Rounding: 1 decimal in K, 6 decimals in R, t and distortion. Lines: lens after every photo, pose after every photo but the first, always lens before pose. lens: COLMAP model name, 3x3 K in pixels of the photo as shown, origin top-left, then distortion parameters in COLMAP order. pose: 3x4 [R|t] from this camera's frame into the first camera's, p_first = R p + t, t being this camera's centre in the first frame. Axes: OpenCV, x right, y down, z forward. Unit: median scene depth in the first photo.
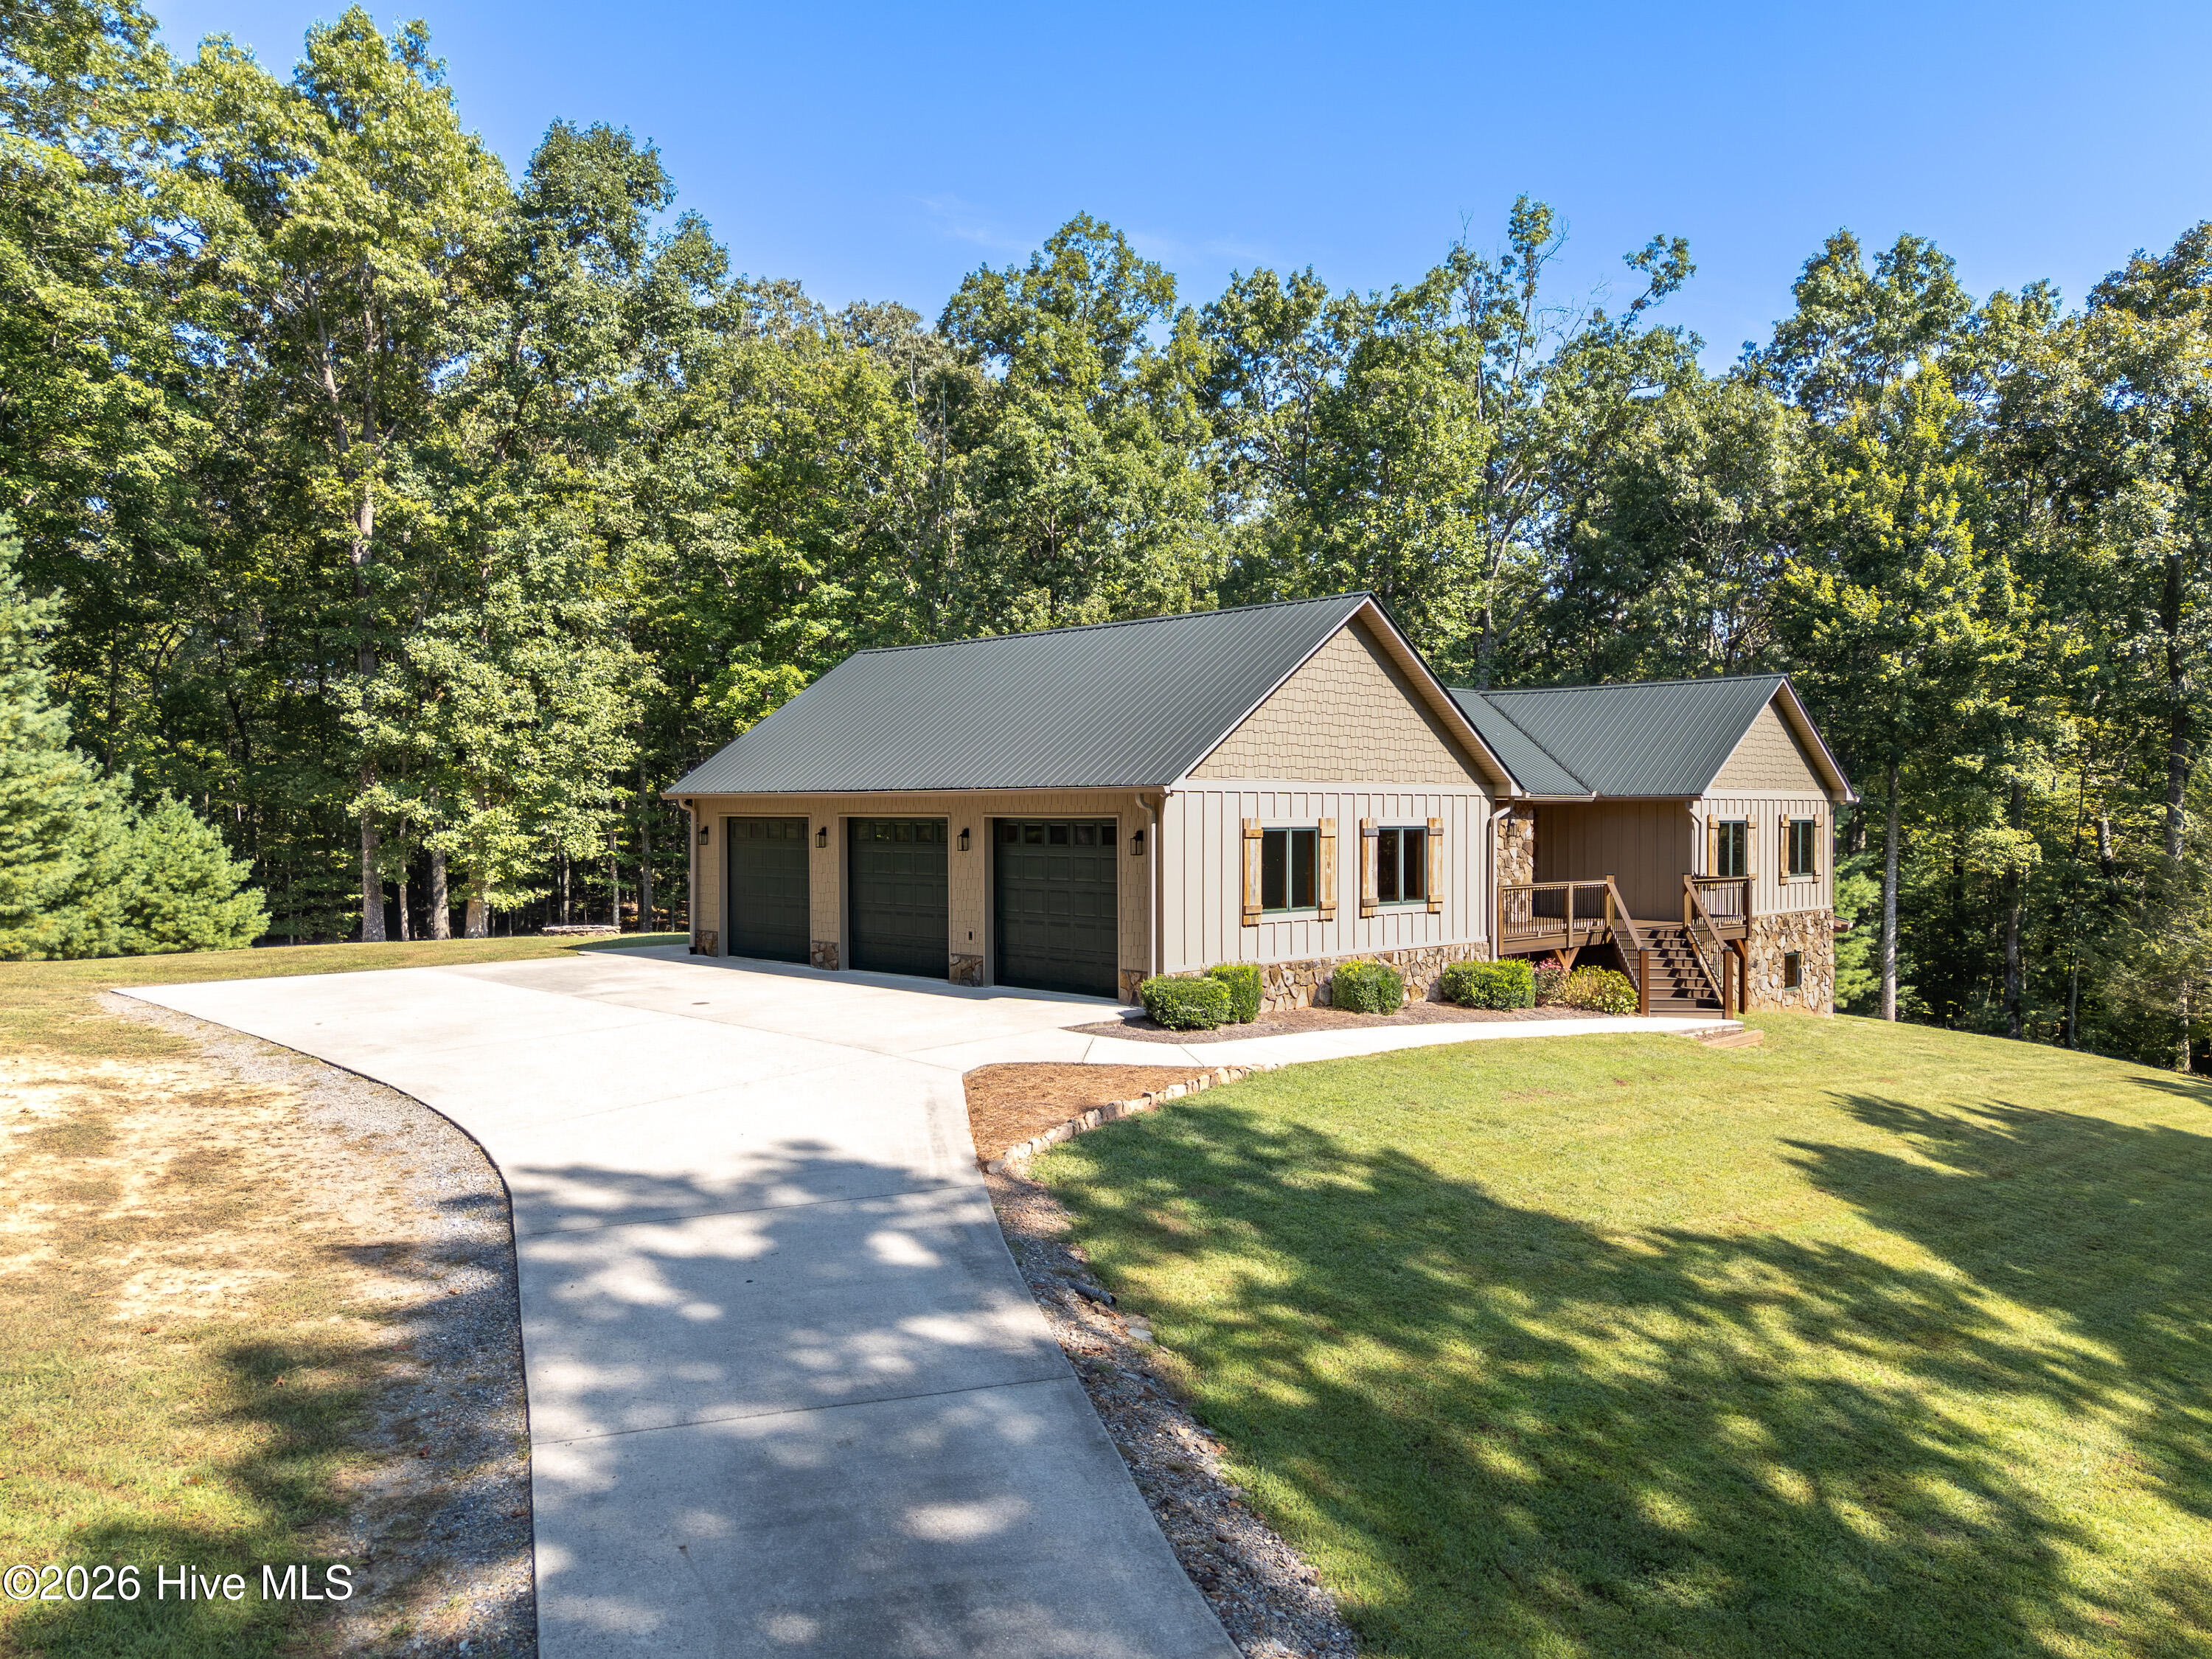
lens RADIAL K [[1629.8, 0, 1103.7], [0, 1629.8, 821.6], [0, 0, 1]] dist [0.051186, -0.038889]
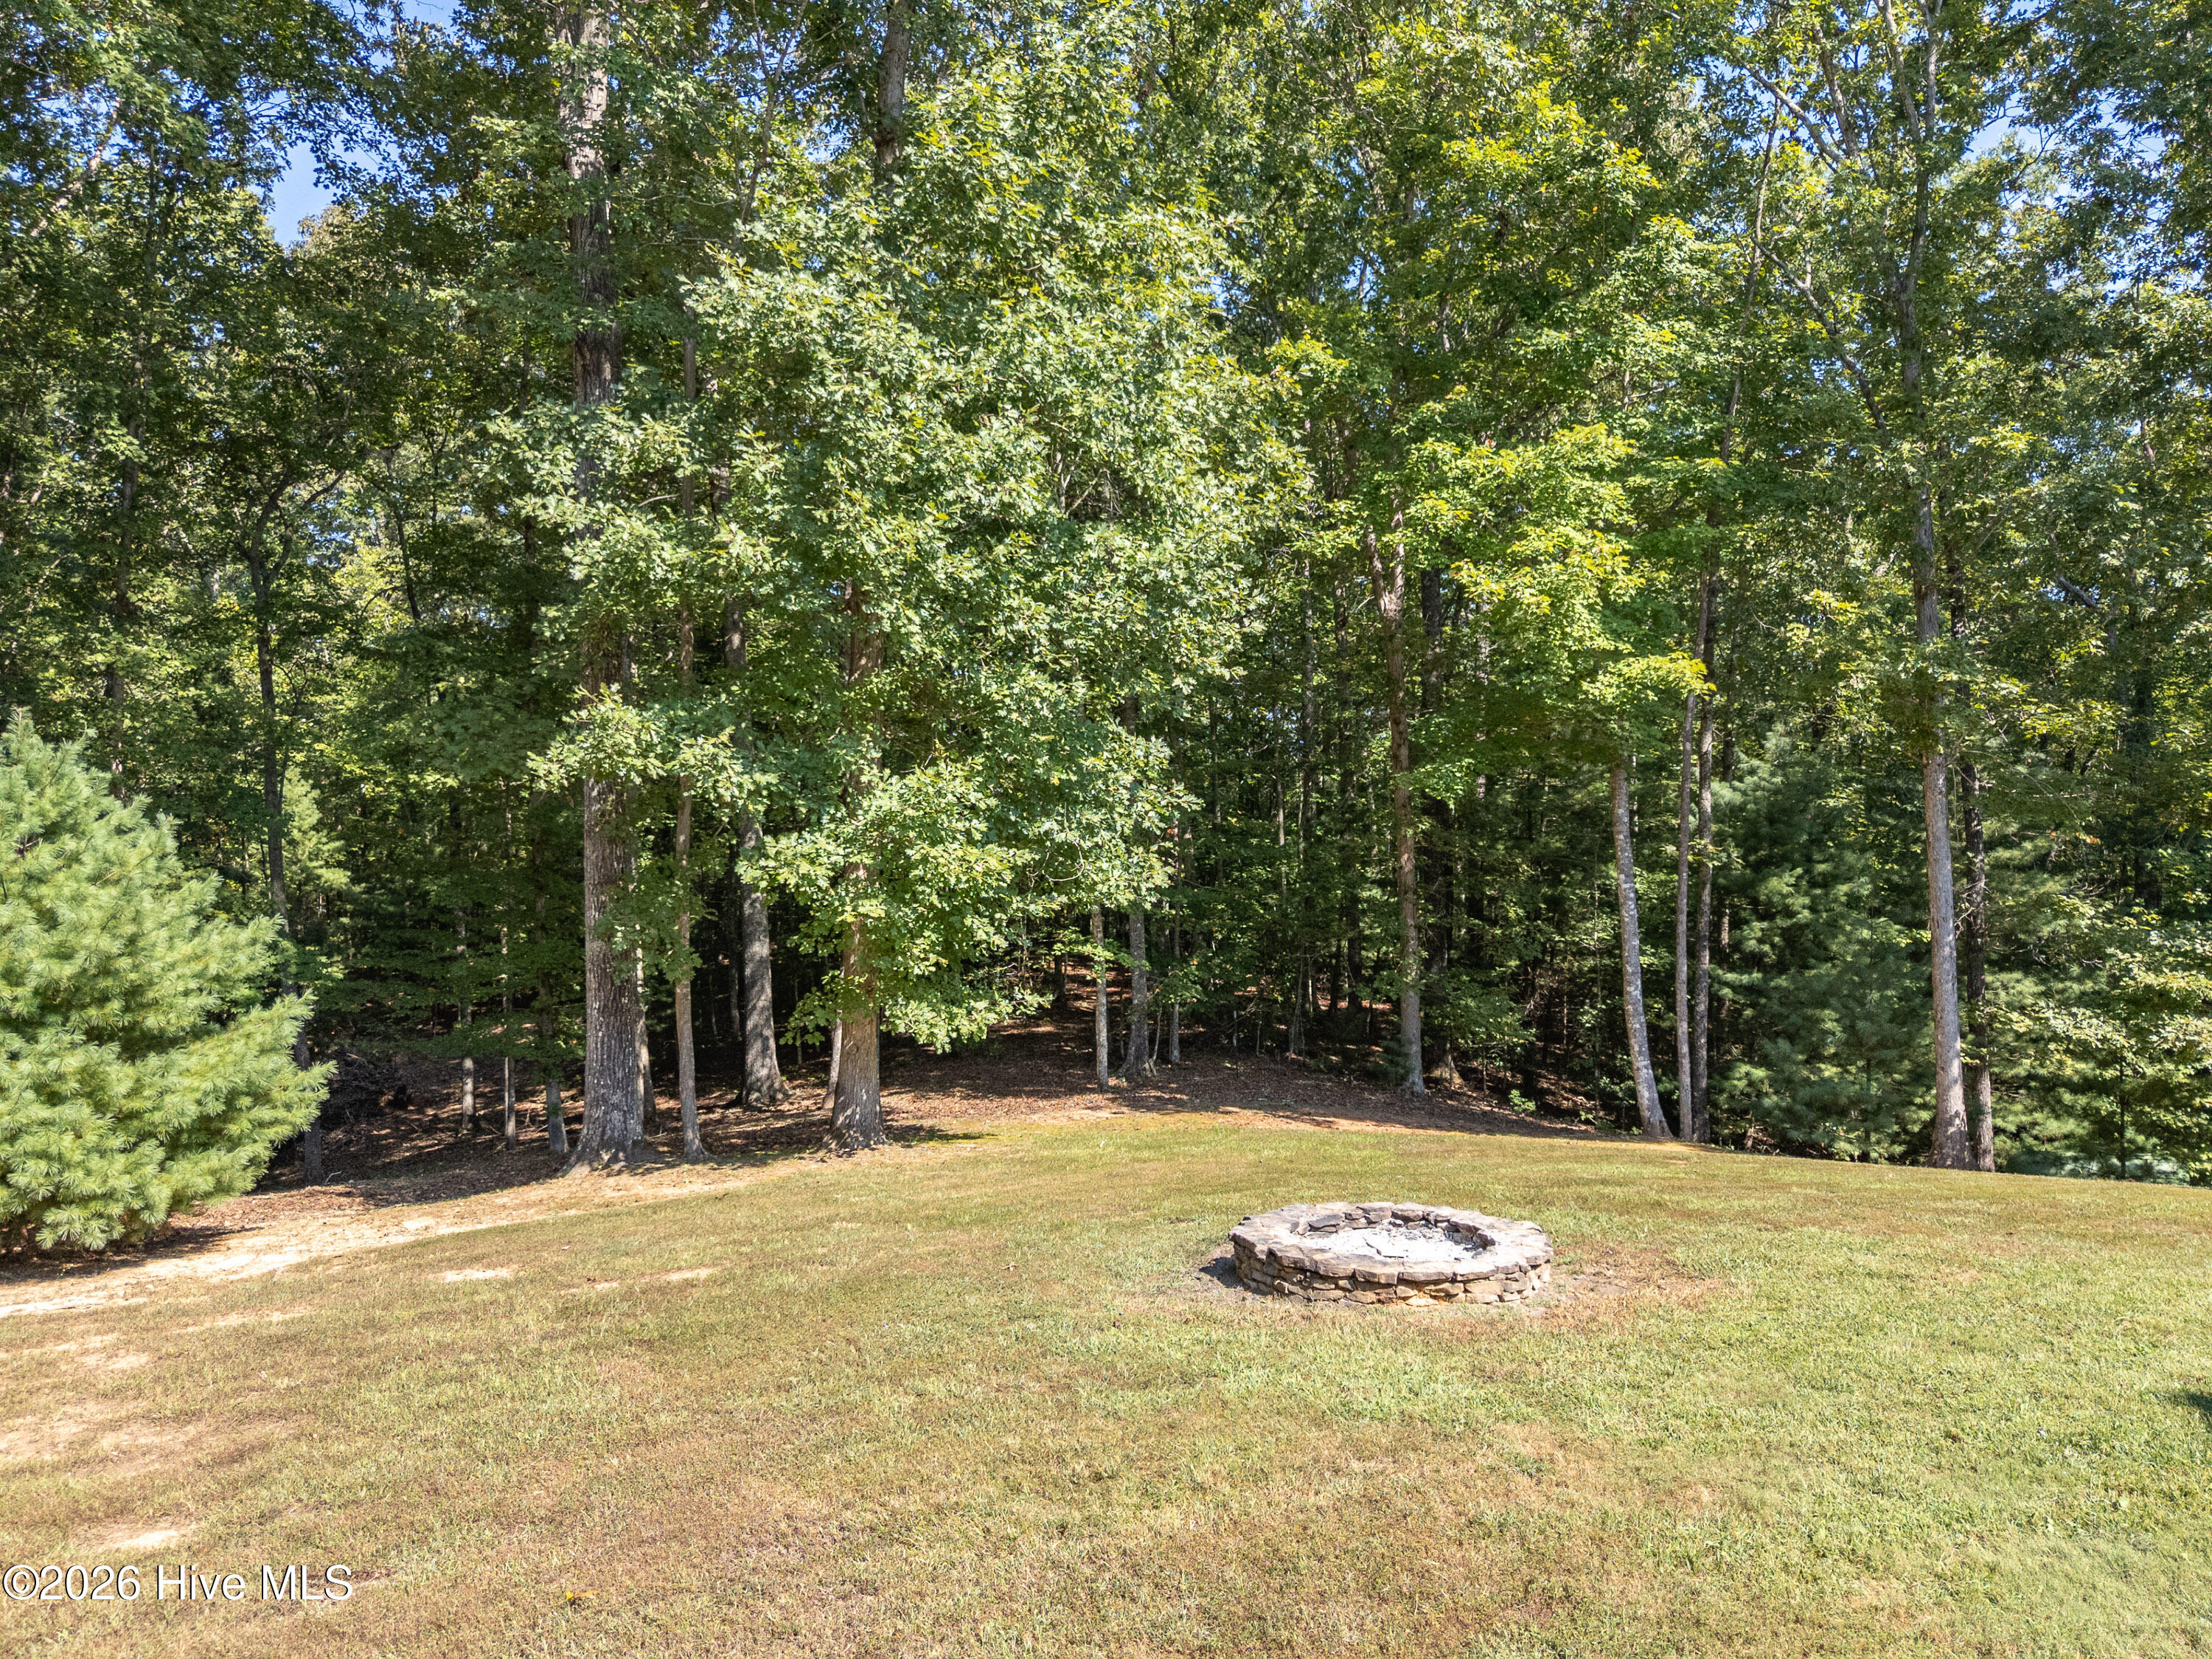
lens RADIAL K [[1629.8, 0, 1105.2], [0, 1629.8, 838.1], [0, 0, 1]] dist [0.051186, -0.038889]
pose [[0.987943, -0.003966, -0.154769, -0.277164], [0.002677, 0.999960, -0.008539, 0.009739], [0.154796, 0.008022, 0.987914, 0.654439]]
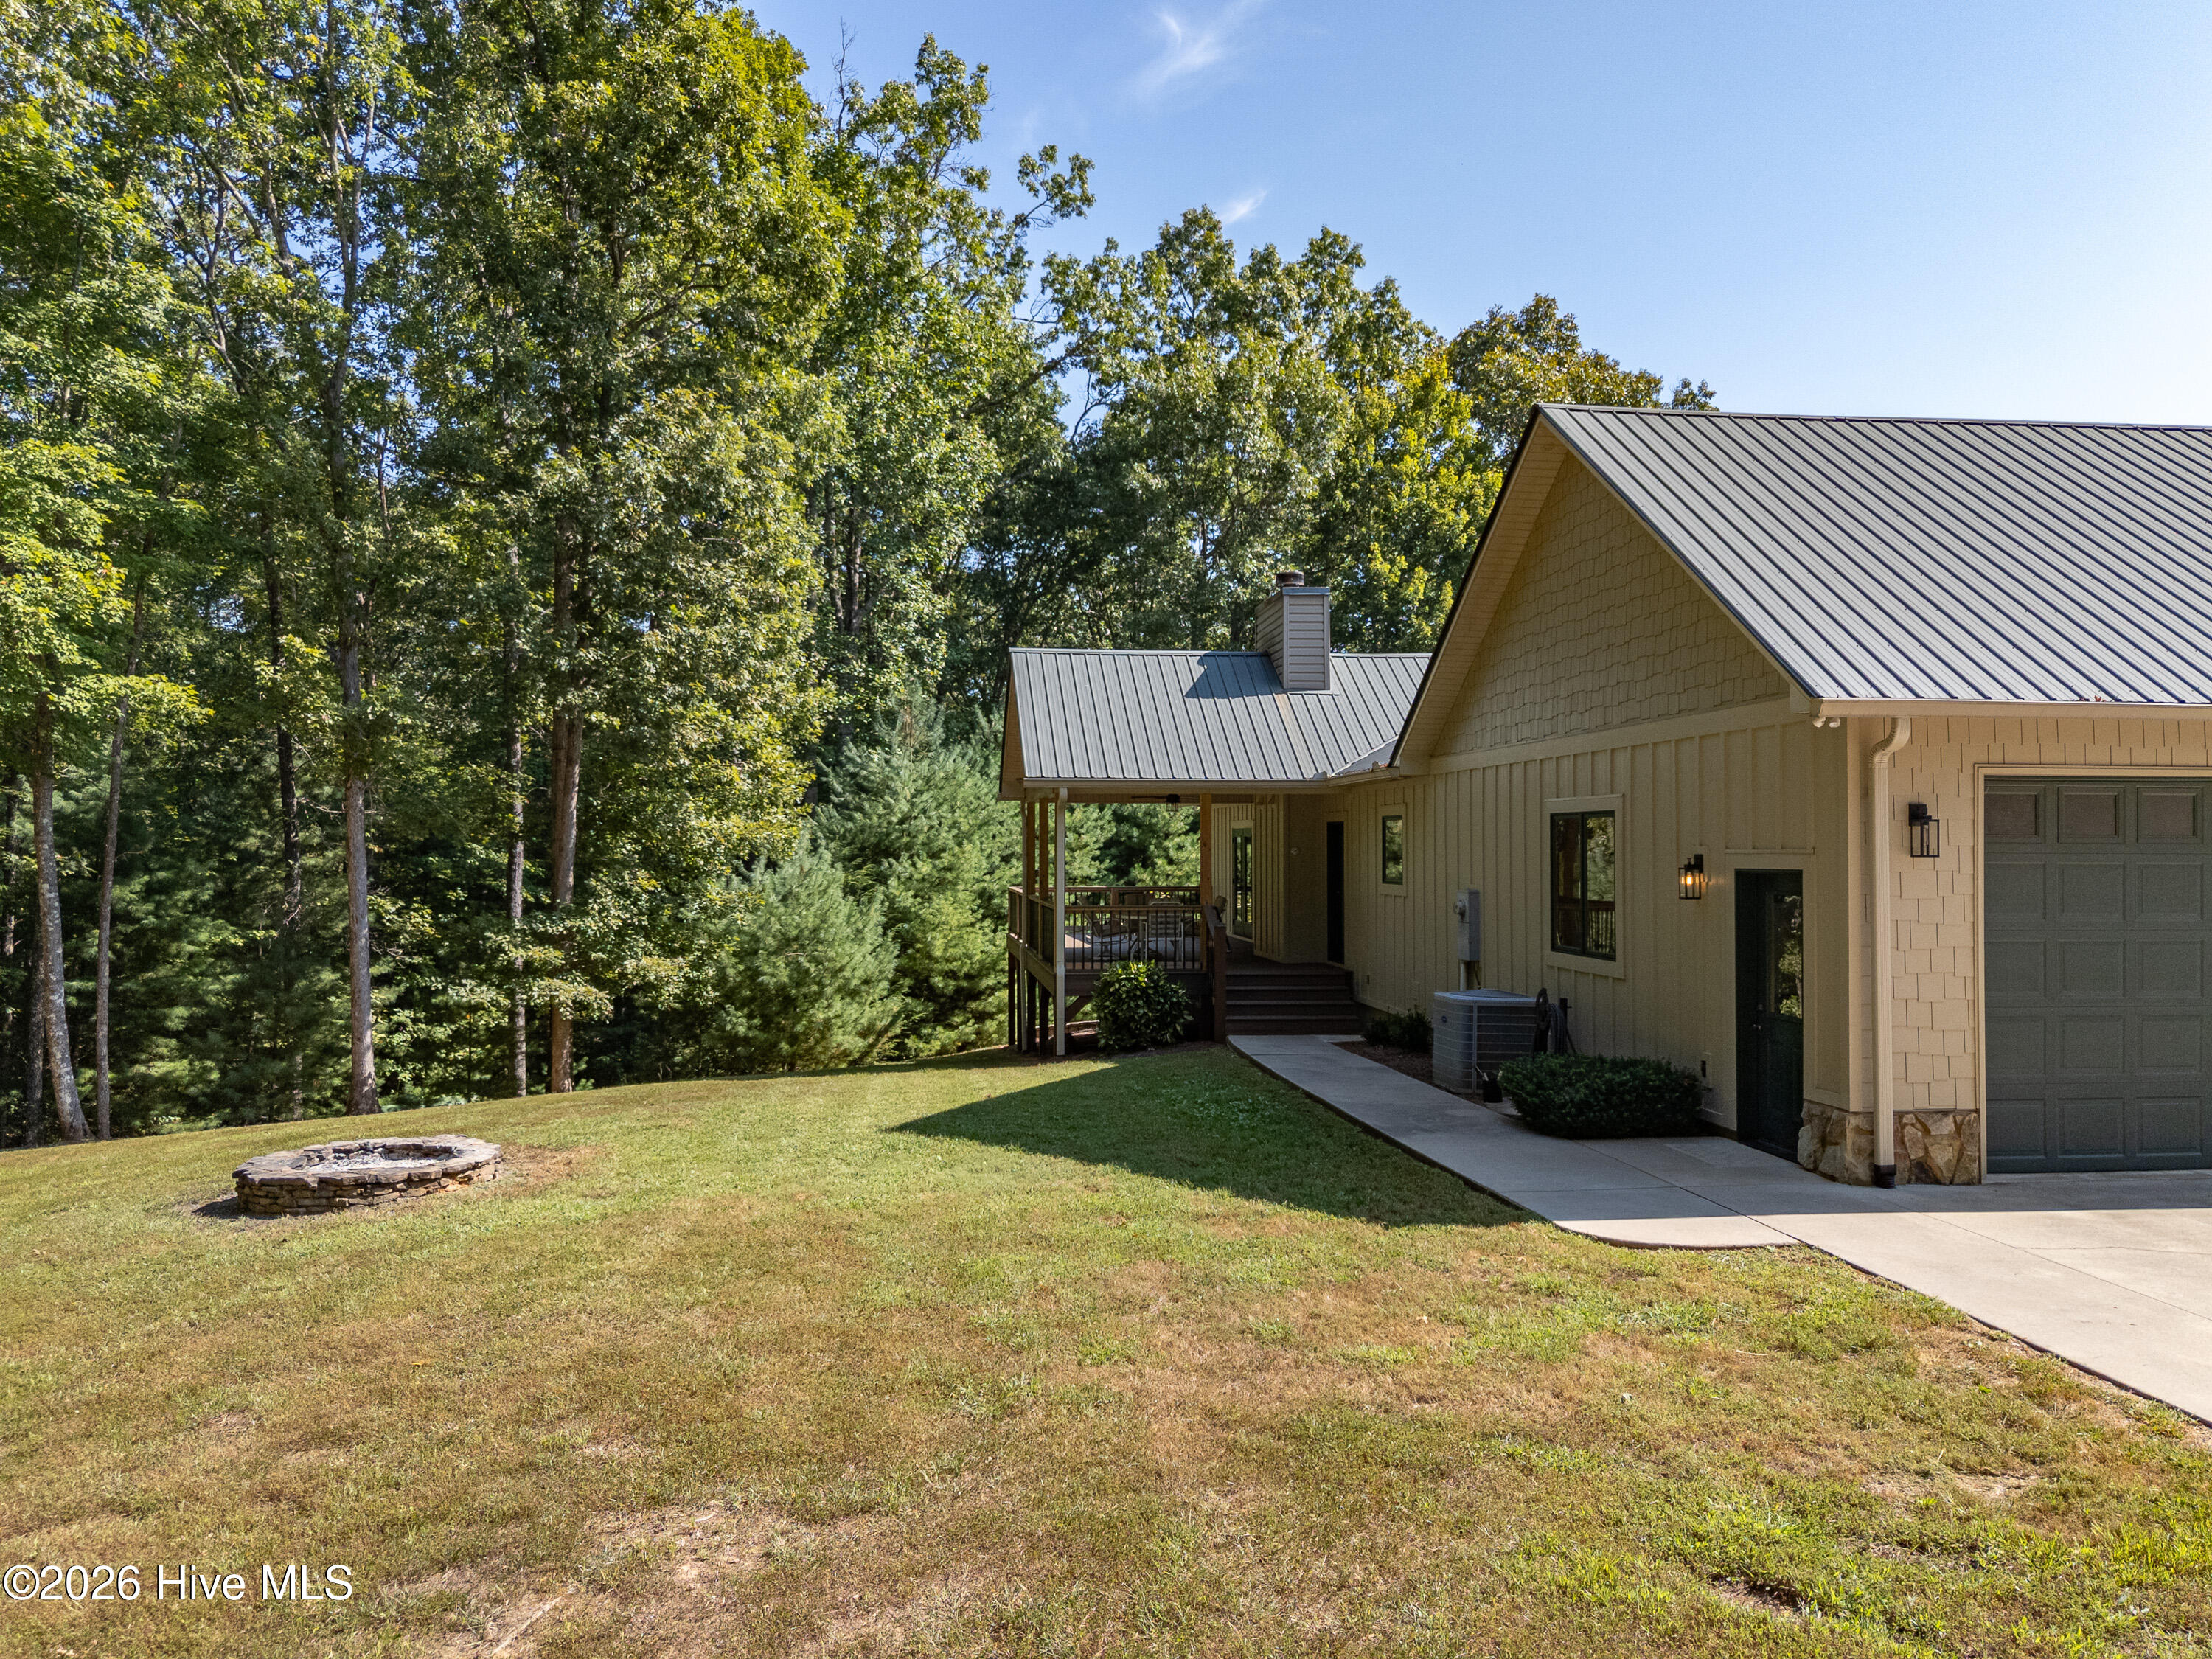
lens RADIAL K [[1629.8, 0, 1090.7], [0, 1629.8, 829.1], [0, 0, 1]] dist [0.051186, -0.038889]
pose [[0.618031, 0.008133, 0.786112, -0.403889], [0.004207, 0.999898, -0.013652, 0.008402], [-0.786143, 0.011745, 0.617934, 0.607522]]
